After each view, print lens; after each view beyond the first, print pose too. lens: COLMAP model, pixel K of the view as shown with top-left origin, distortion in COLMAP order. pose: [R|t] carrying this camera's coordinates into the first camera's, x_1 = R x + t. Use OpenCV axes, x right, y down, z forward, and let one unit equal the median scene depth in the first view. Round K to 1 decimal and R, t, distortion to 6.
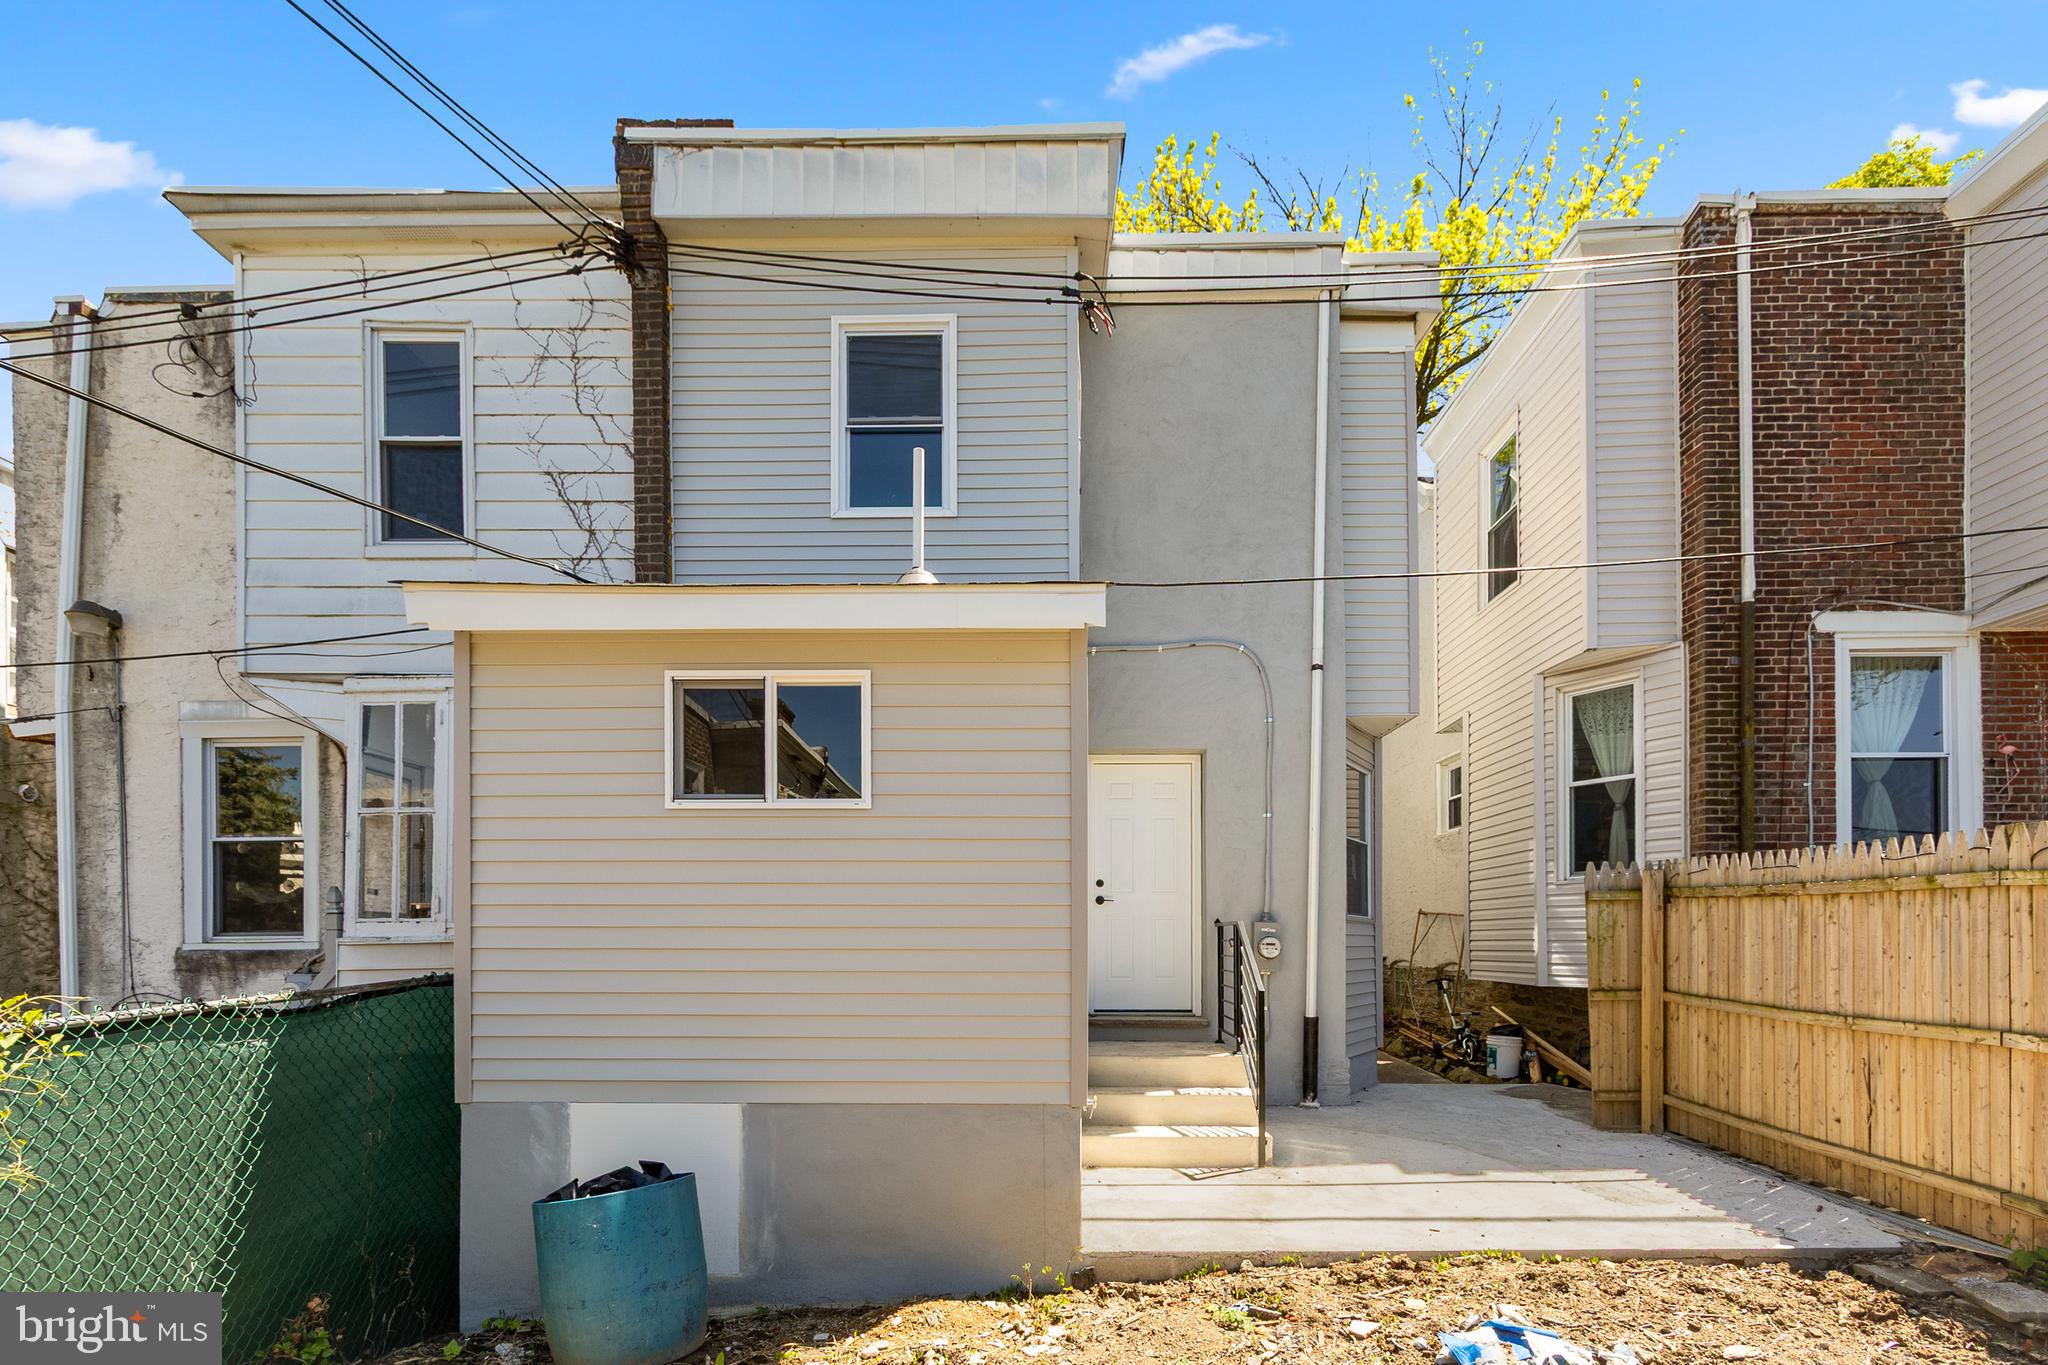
lens RADIAL K [[975.3, 0, 1030.7], [0, 975.3, 940.9], [0, 0, 1]] dist [0.001023, -0.000417]
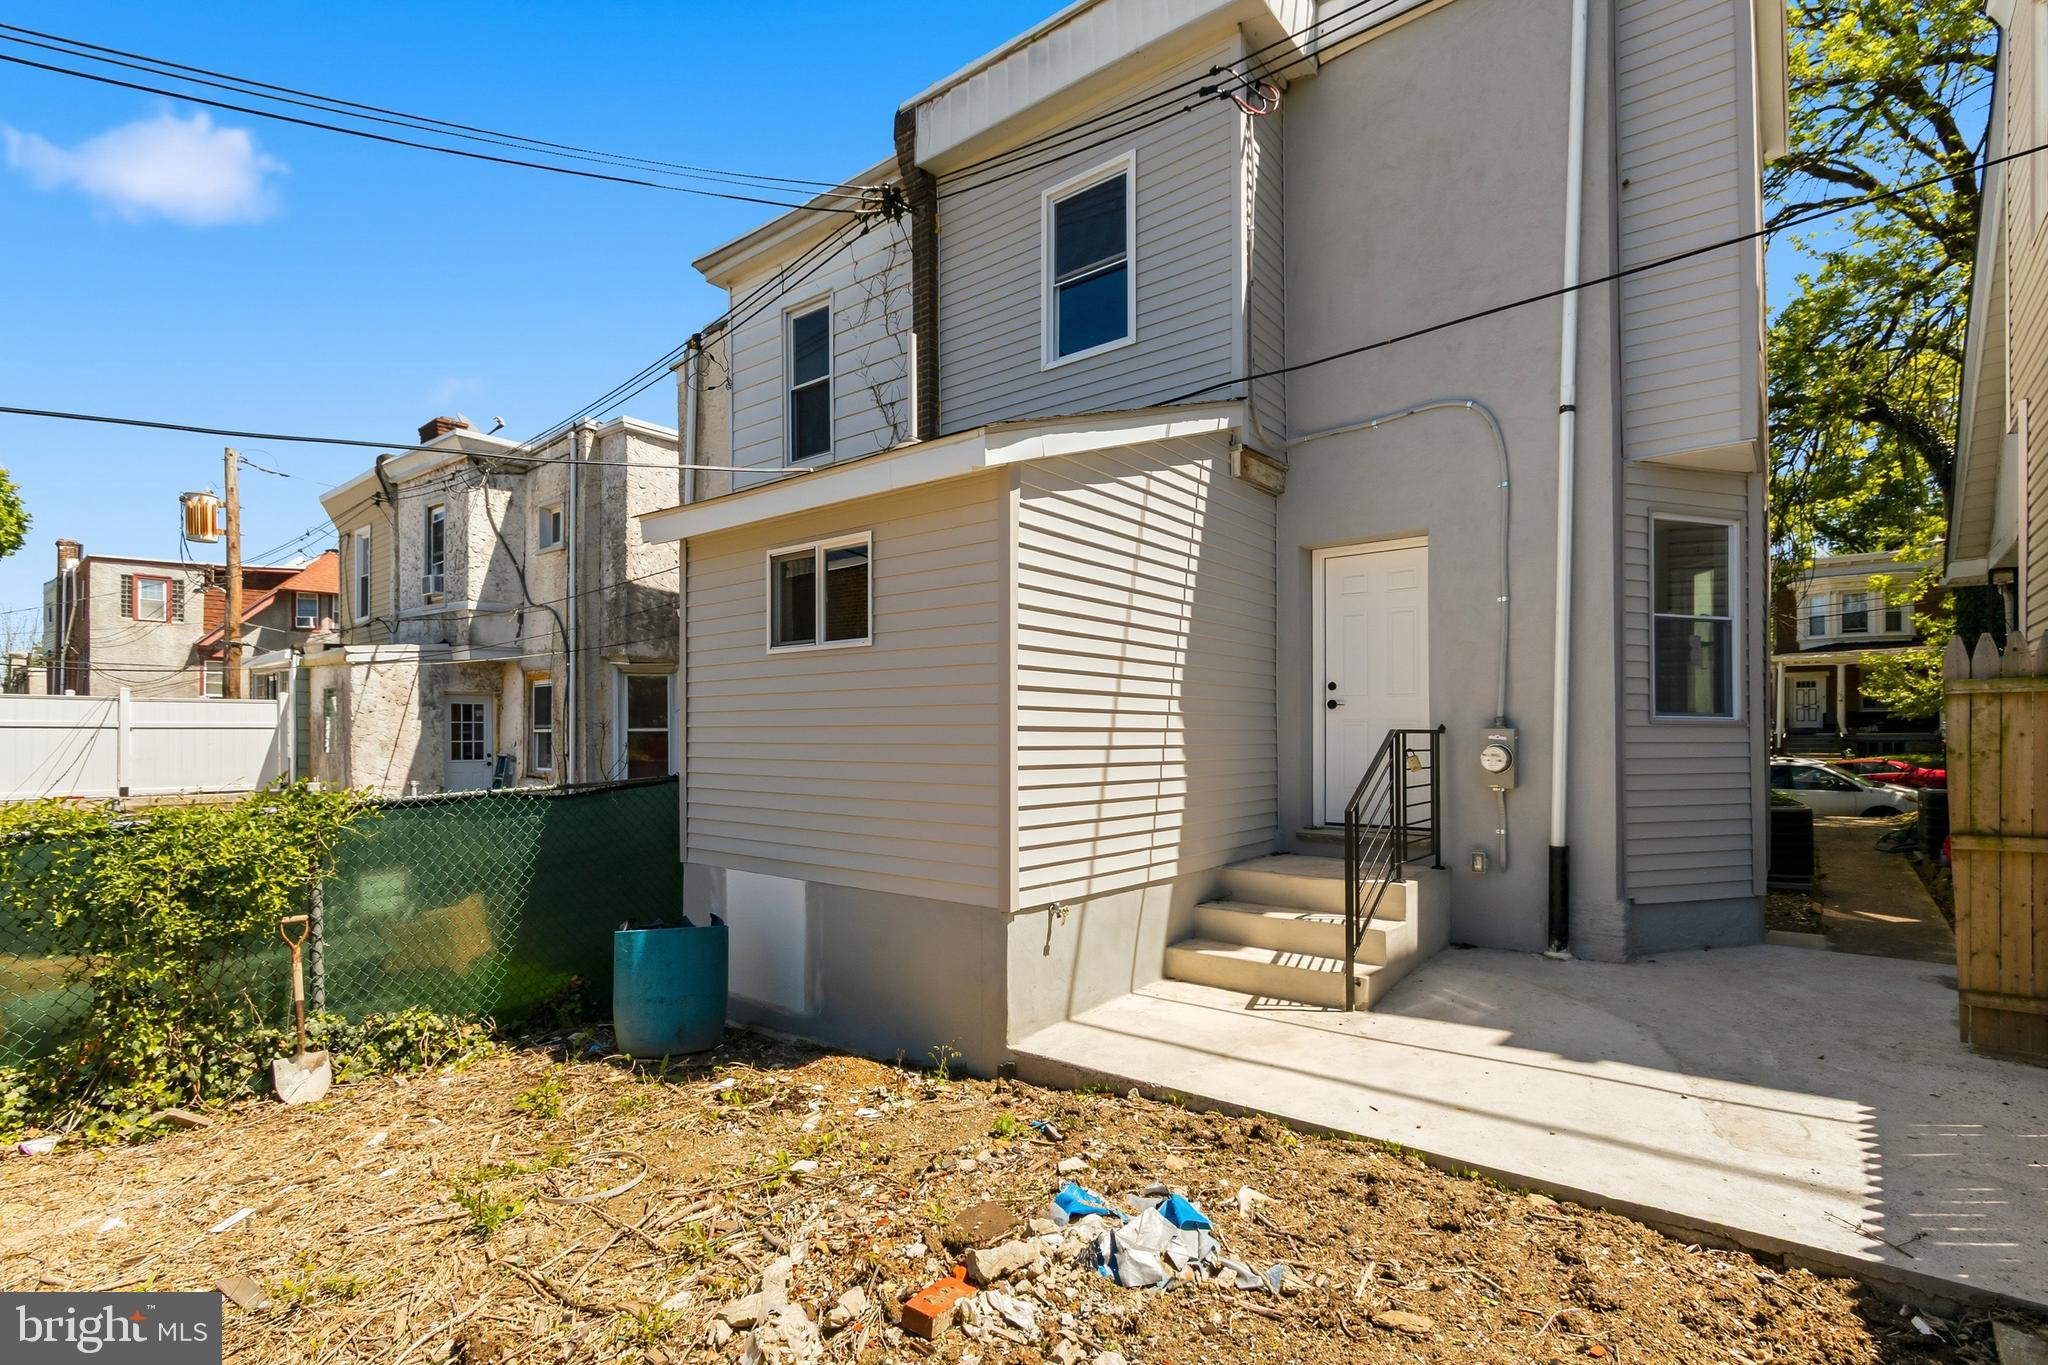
lens RADIAL K [[960.9, 0, 1024.6], [0, 960.9, 737.0], [0, 0, 1]] dist [-0.000943, -0.000628]
pose [[0.789470, -0.000952, -0.613789, 0.467880], [0.002317, 0.999996, 0.001429, -0.015311], [0.613785, -0.002551, 0.789469, 0.116710]]
